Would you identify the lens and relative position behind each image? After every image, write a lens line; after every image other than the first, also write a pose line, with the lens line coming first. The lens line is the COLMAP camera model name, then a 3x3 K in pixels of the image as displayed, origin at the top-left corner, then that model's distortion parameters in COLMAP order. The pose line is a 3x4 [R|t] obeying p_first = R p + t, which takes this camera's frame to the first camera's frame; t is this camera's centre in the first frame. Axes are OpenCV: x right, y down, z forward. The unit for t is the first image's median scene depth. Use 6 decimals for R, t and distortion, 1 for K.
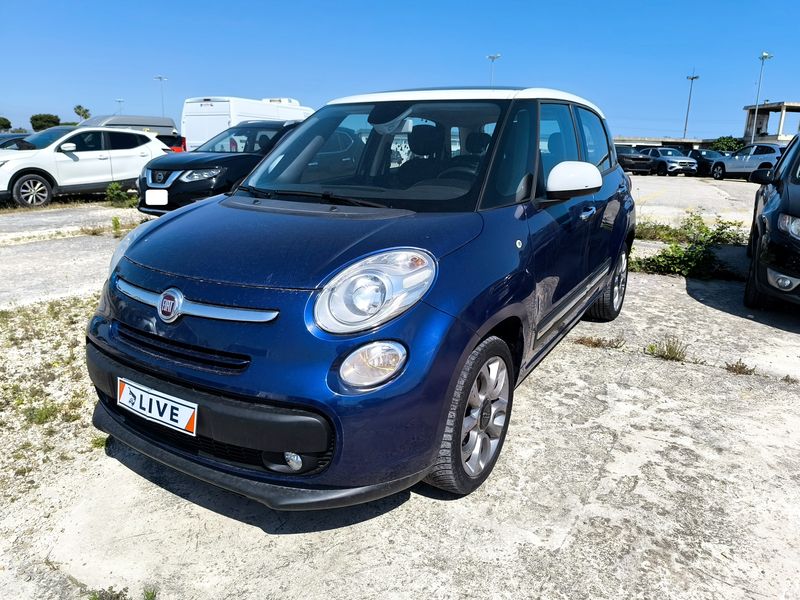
lens RADIAL K [[603.2, 0, 400.0], [0, 603.2, 300.0], [0, 0, 1]] dist [-0.005014, -0.006922]
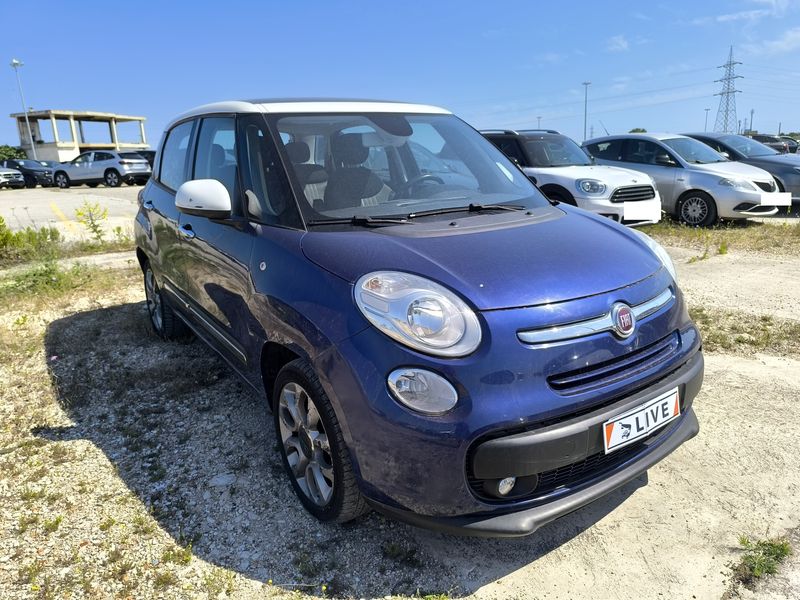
lens RADIAL K [[603.2, 0, 400.0], [0, 603.2, 300.0], [0, 0, 1]] dist [-0.005014, -0.006922]
pose [[0.338958, -0.259012, 0.904445, -0.224840], [0.269191, 0.947863, 0.170562, -0.046443], [-0.901468, 0.185655, 0.391010, 0.152296]]
